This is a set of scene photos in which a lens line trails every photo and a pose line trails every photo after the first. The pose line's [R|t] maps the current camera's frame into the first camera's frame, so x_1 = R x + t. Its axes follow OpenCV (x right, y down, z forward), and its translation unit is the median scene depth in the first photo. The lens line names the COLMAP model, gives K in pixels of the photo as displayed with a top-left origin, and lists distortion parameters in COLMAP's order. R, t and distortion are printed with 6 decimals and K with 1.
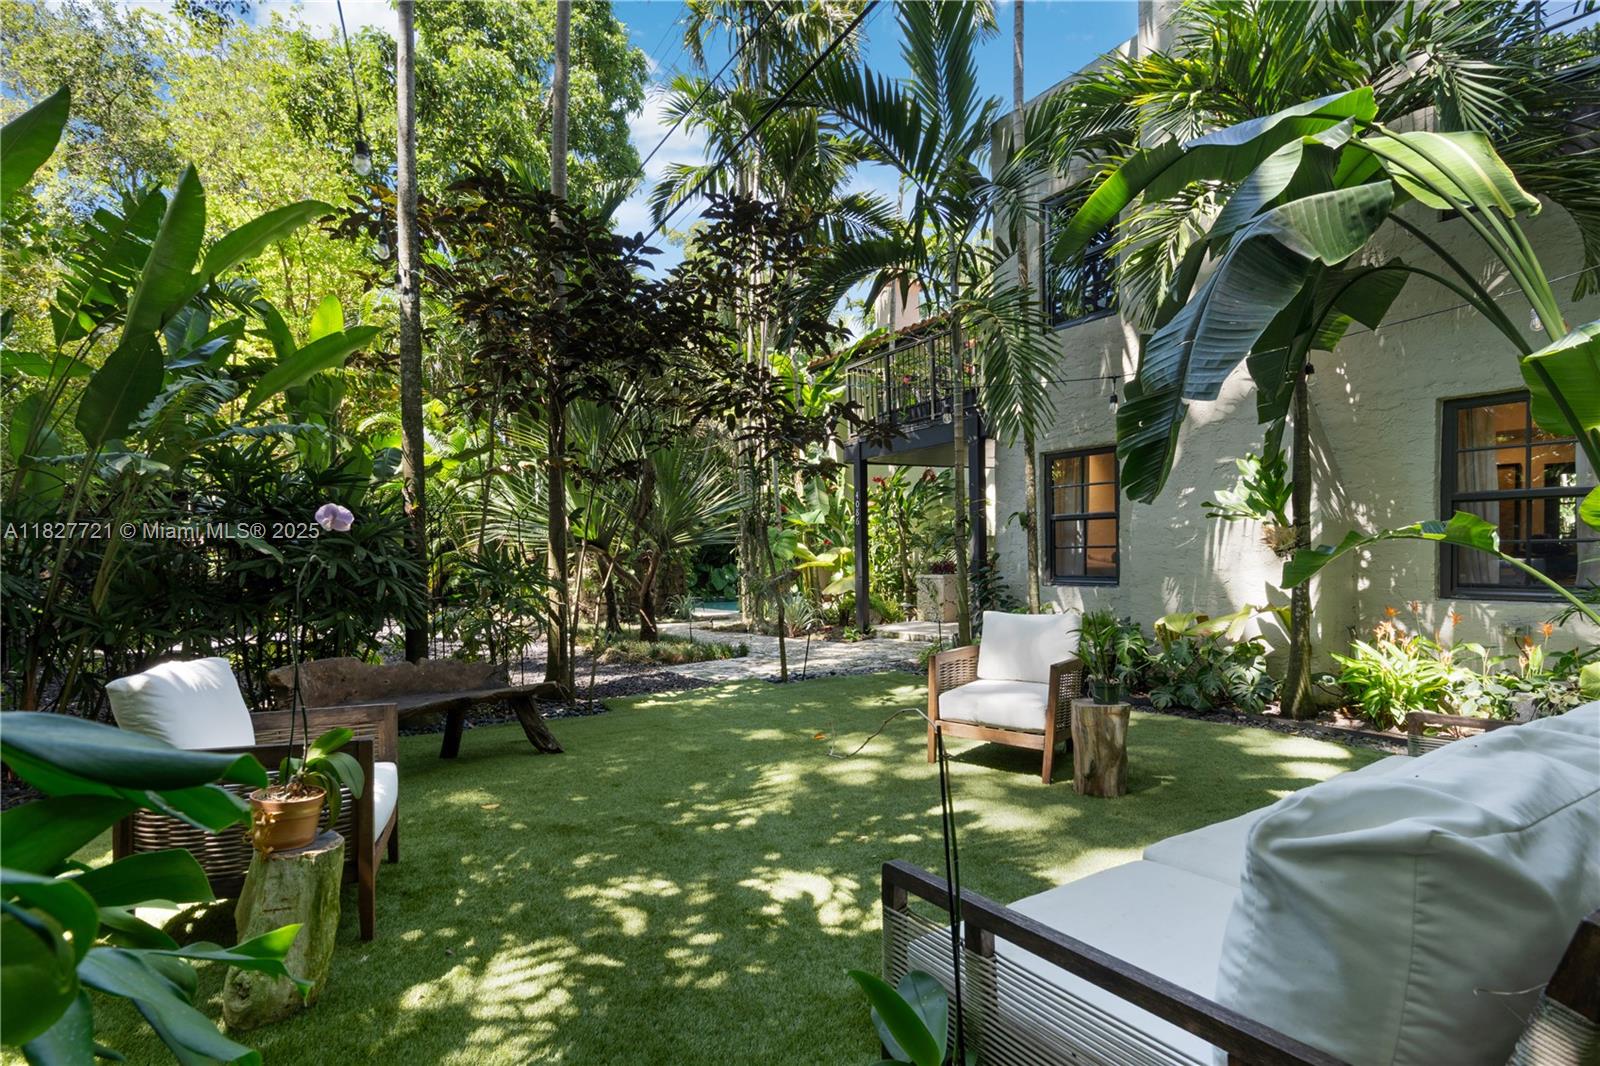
lens RADIAL K [[721.9, 0, 797.9], [0, 721.9, 539.0], [0, 0, 1]] dist [-0.002005, 0.001307]
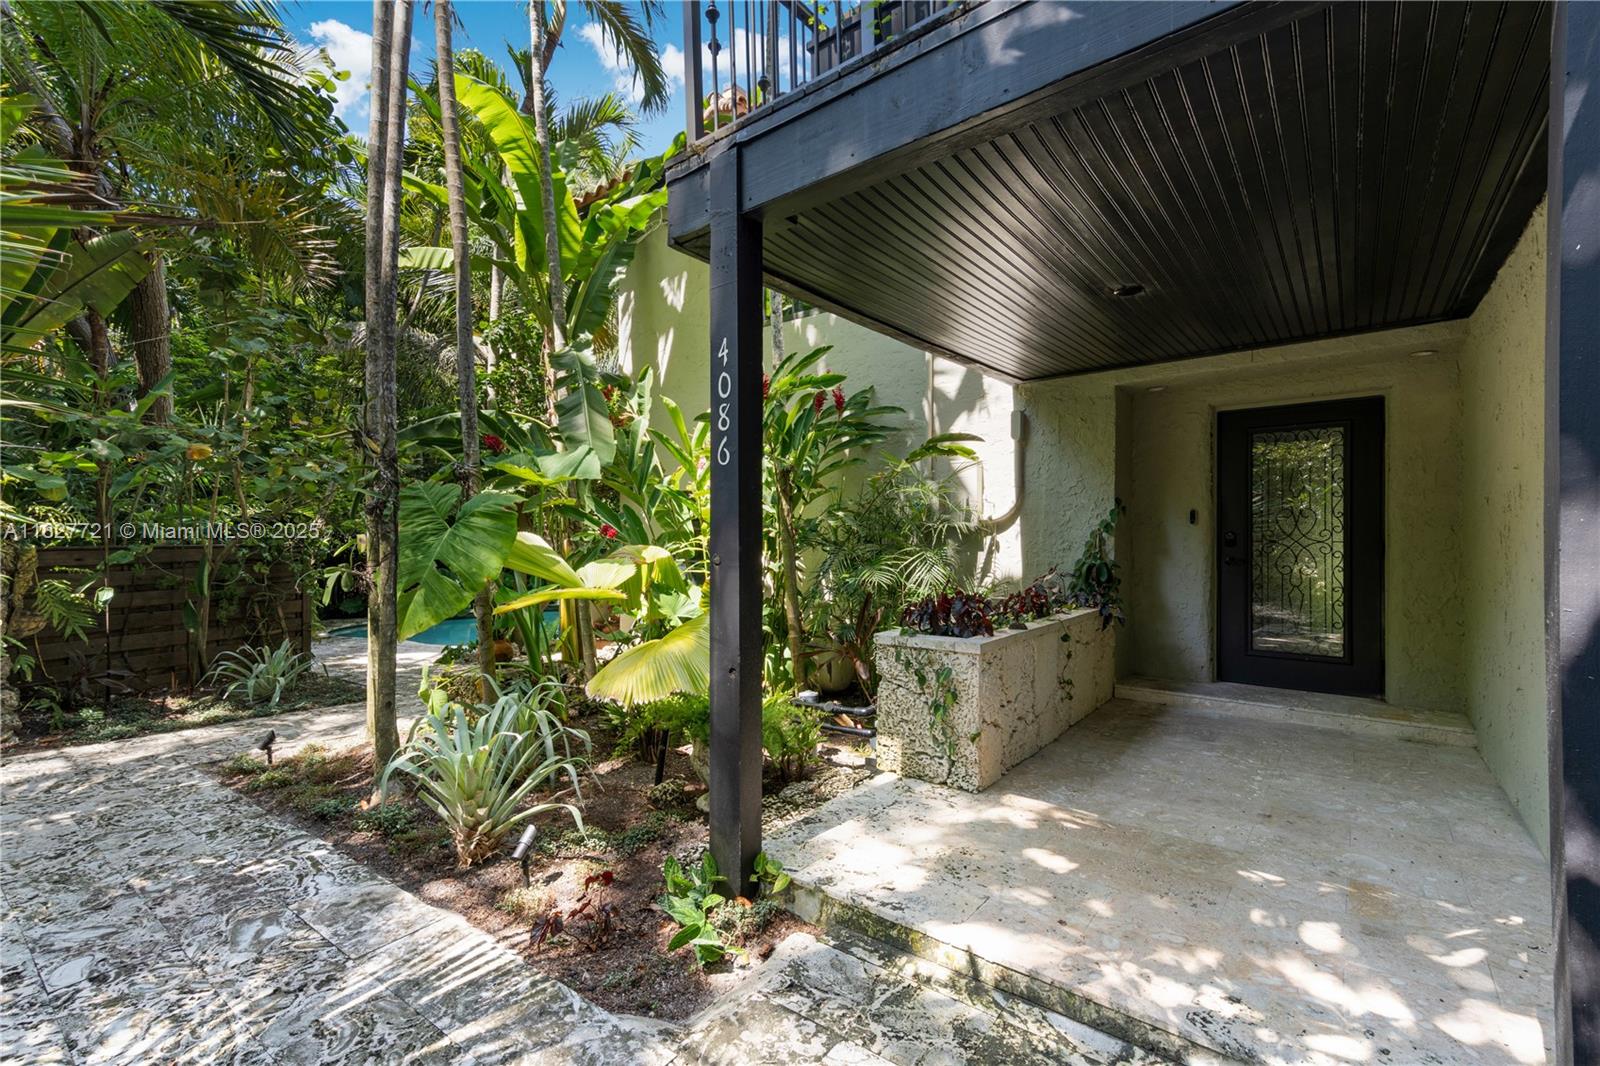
lens RADIAL K [[721.9, 0, 789.1], [0, 721.9, 532.9], [0, 0, 1]] dist [-0.002005, 0.001307]
pose [[0.963196, 0.021399, 0.267948, 0.030740], [-0.021342, 0.999767, -0.003125, 0.004611], [-0.267952, -0.002709, 0.963428, 0.606648]]
